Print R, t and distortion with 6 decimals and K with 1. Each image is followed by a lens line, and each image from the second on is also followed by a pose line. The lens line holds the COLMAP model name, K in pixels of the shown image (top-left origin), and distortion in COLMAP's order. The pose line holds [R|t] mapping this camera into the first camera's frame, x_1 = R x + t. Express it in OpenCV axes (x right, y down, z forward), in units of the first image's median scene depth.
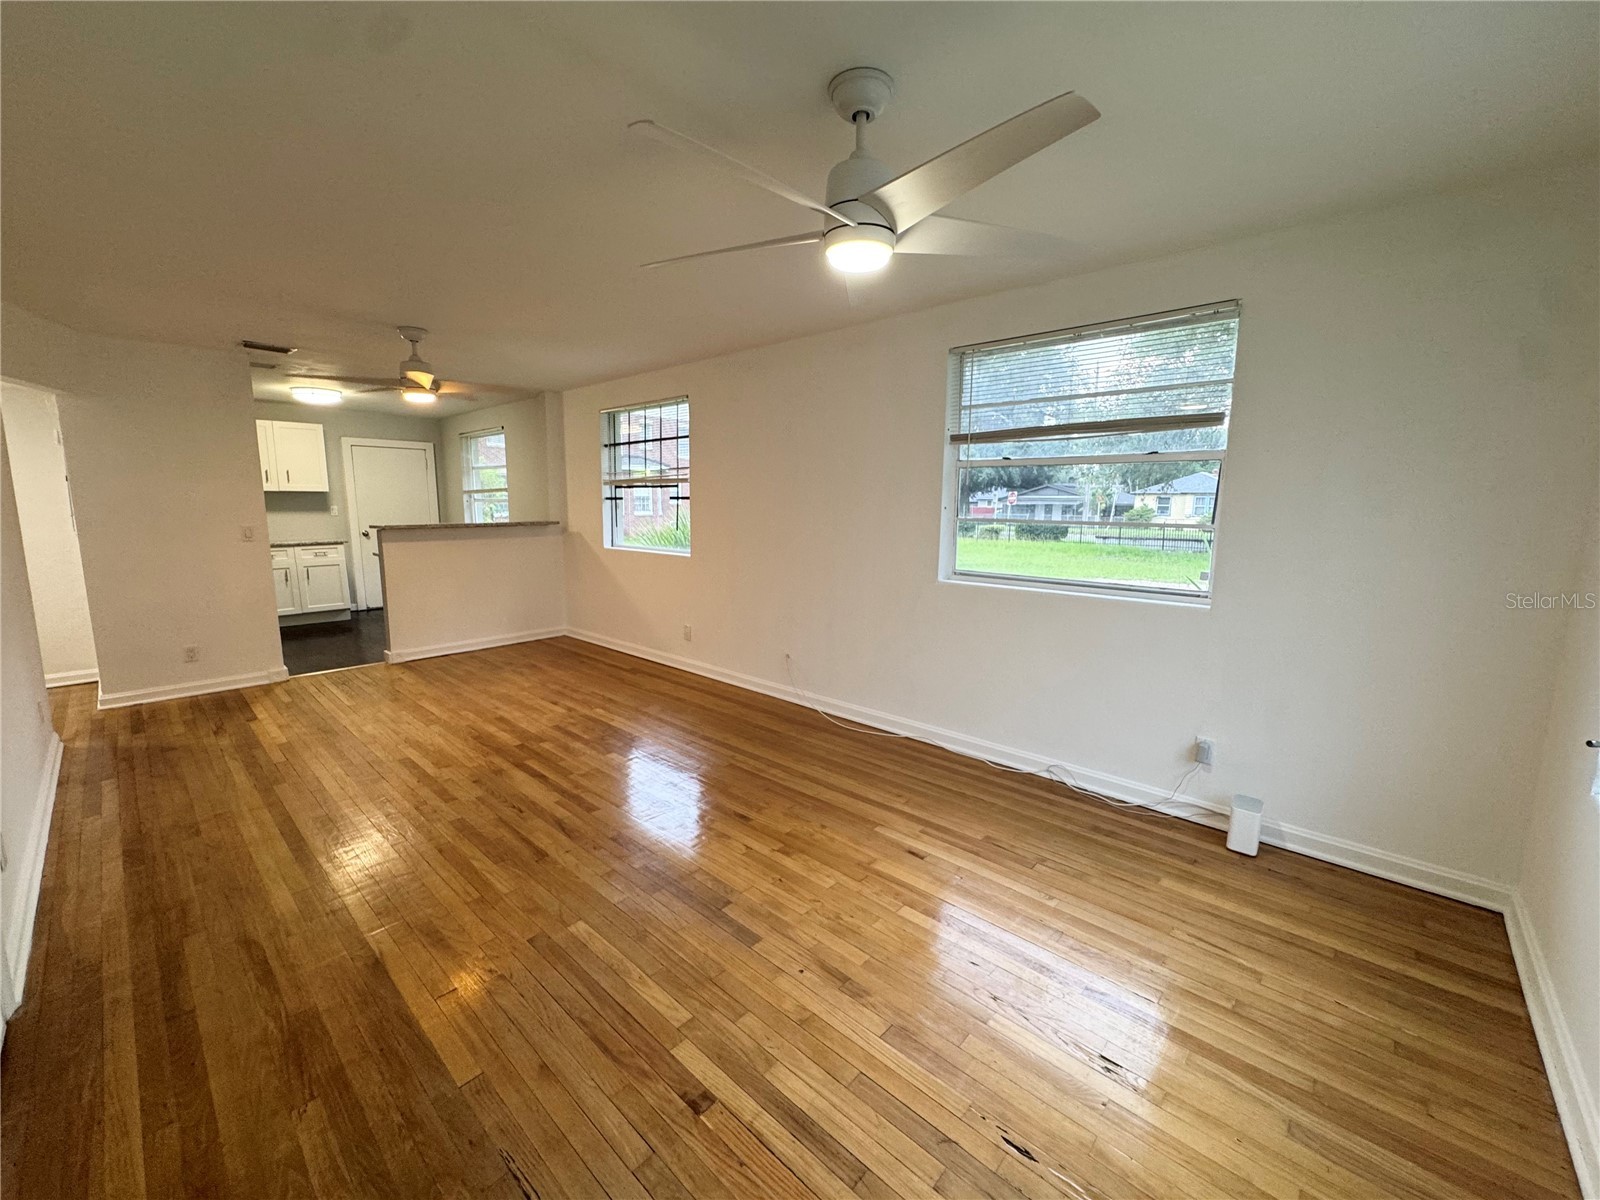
lens RADIAL K [[639.5, 0, 800.4], [0, 639.5, 595.7], [0, 0, 1]] dist [-0.000842, -0.000159]
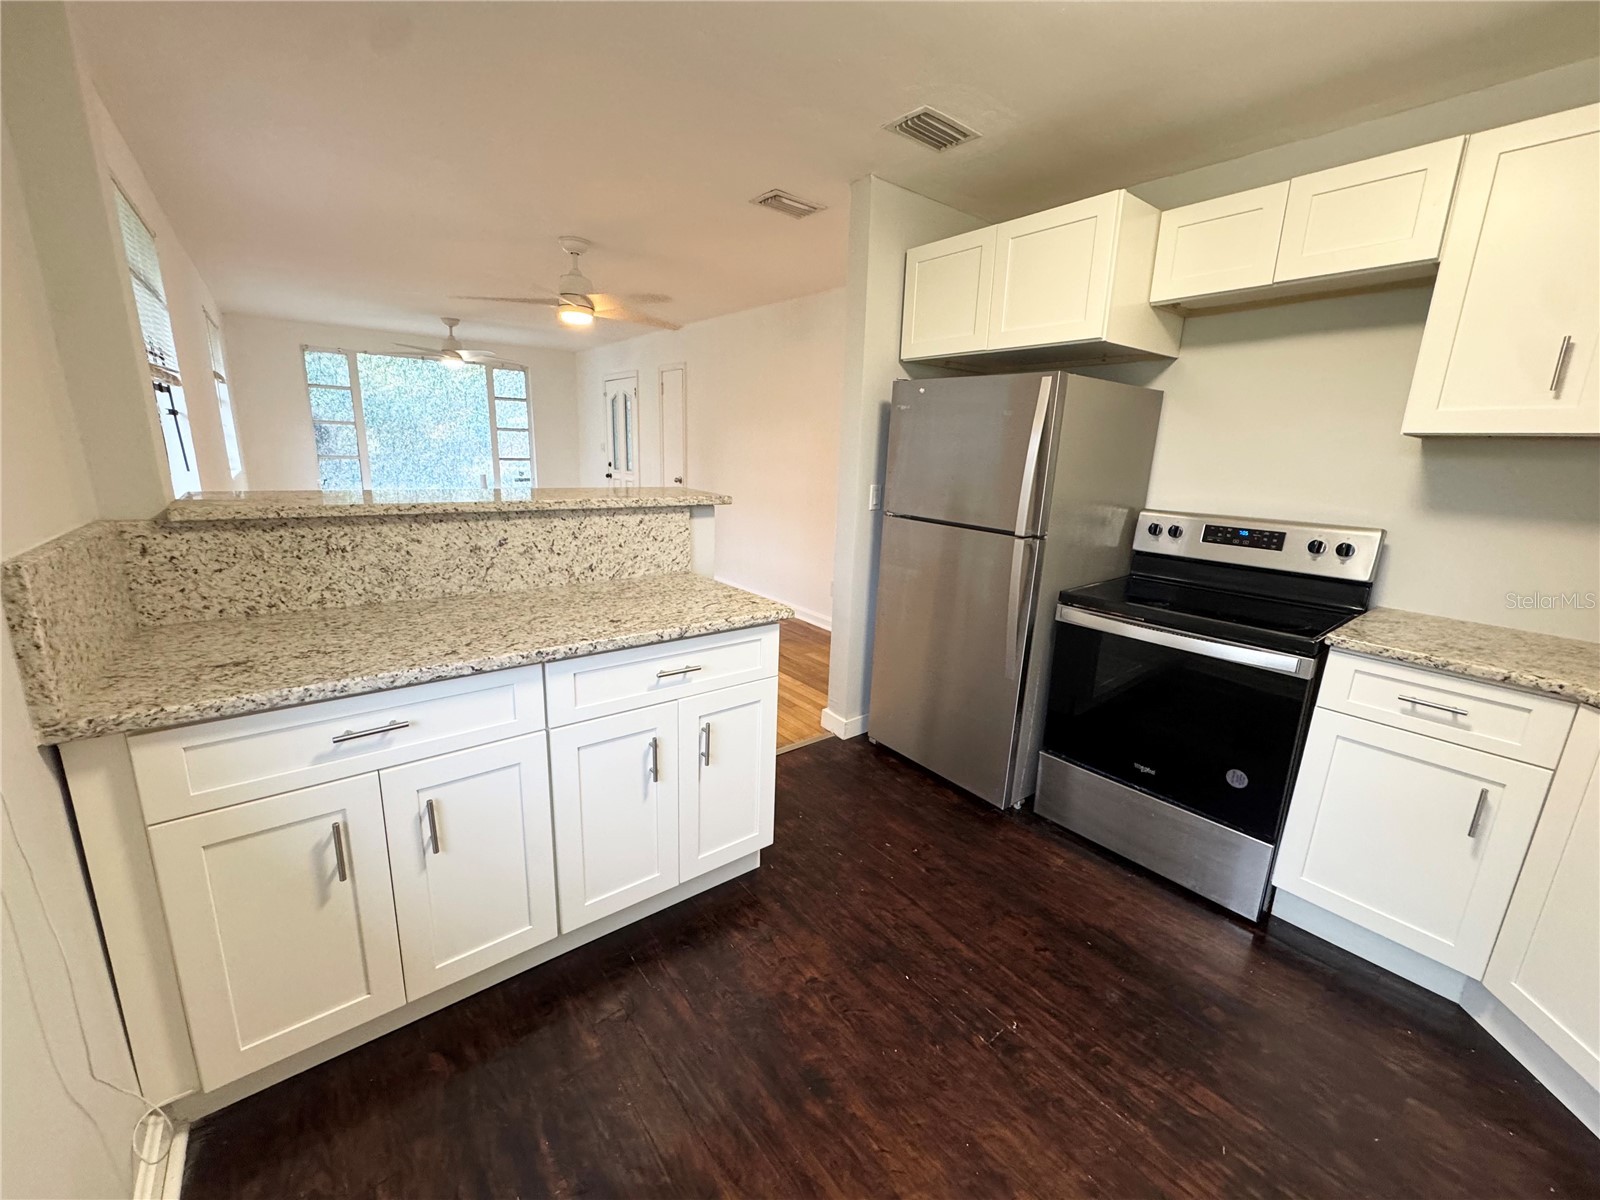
lens RADIAL K [[636.3, 0, 799.0], [0, 636.3, 595.0], [0, 0, 1]] dist [-0.002040, 0.000475]
pose [[-0.986363, -0.074872, 0.146569, -1.230238], [-0.015514, 0.928868, 0.370087, -0.326460], [-0.163852, 0.362766, -0.917362, 2.208267]]
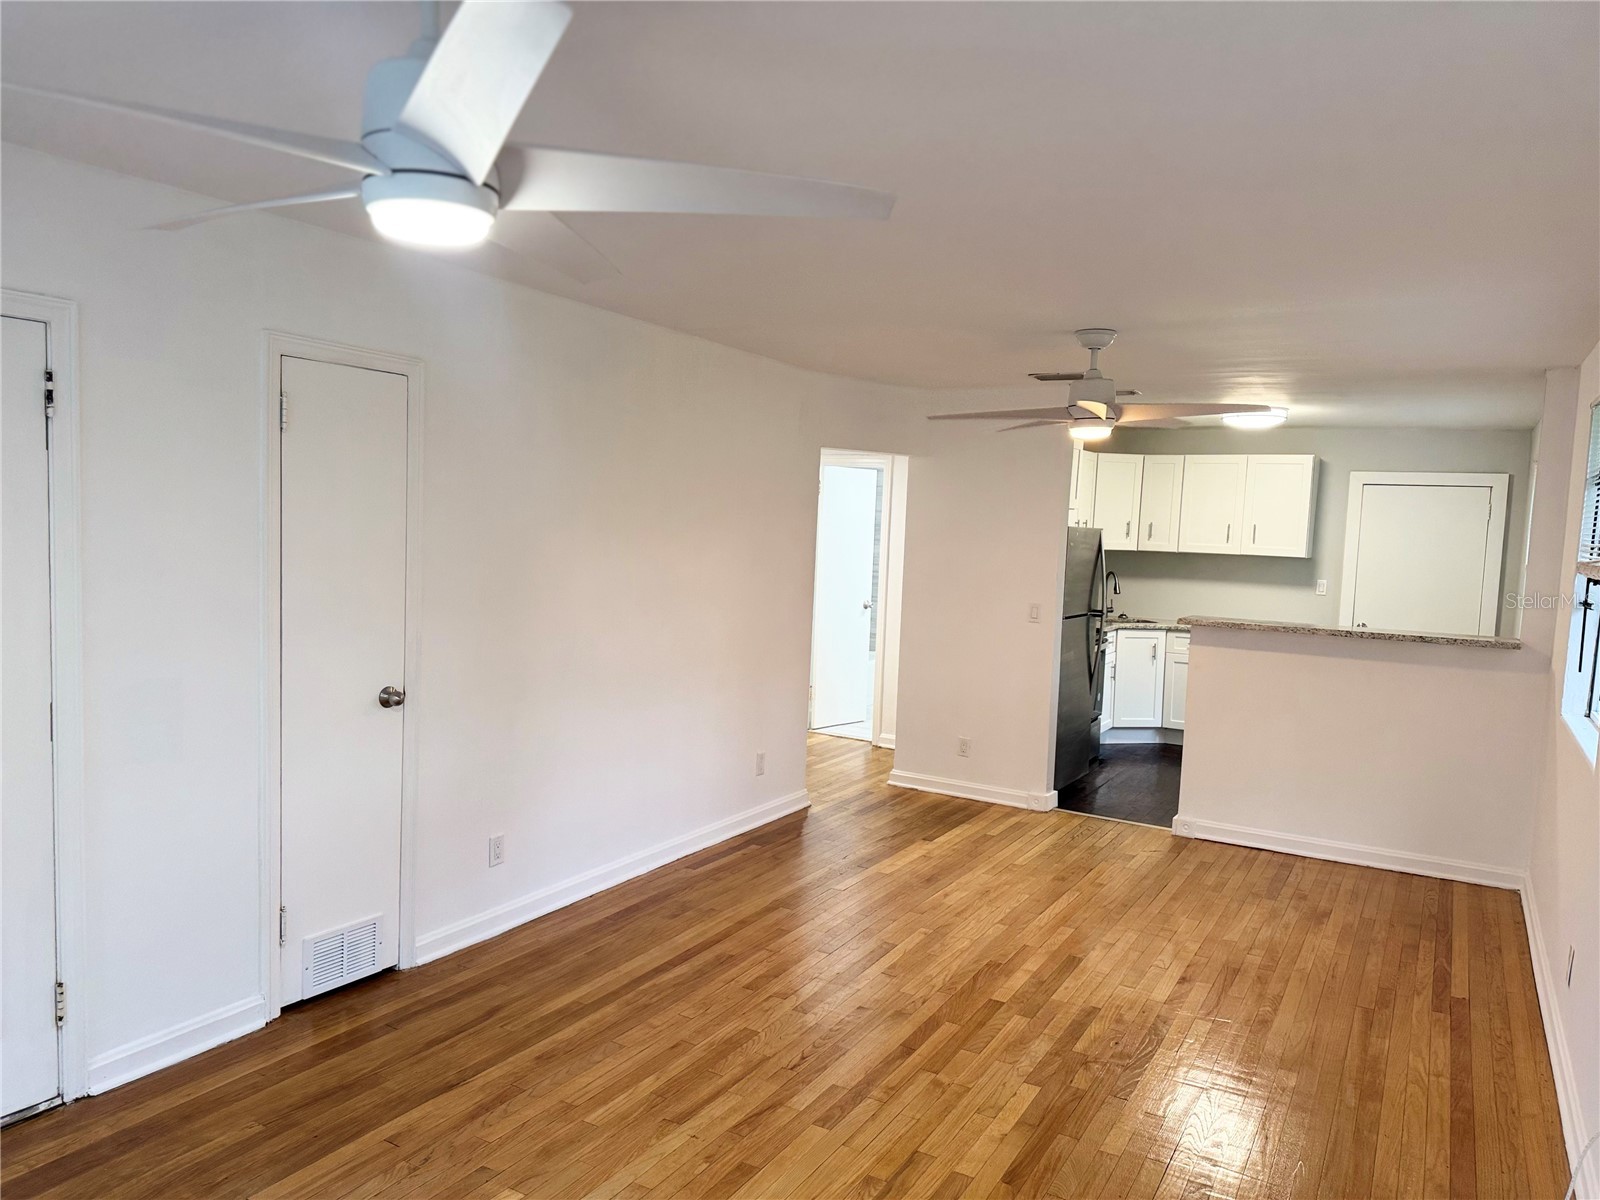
lens RADIAL K [[1131.9, 0, 798.2], [0, 1131.9, 605.3], [0, 0, 1]] dist [0.043535, -0.057693]
pose [[0.221200, 0.081235, -0.971839, 0.548736], [-0.181676, 0.982513, 0.040776, -0.146215], [0.958157, 0.167540, 0.232090, 0.545613]]
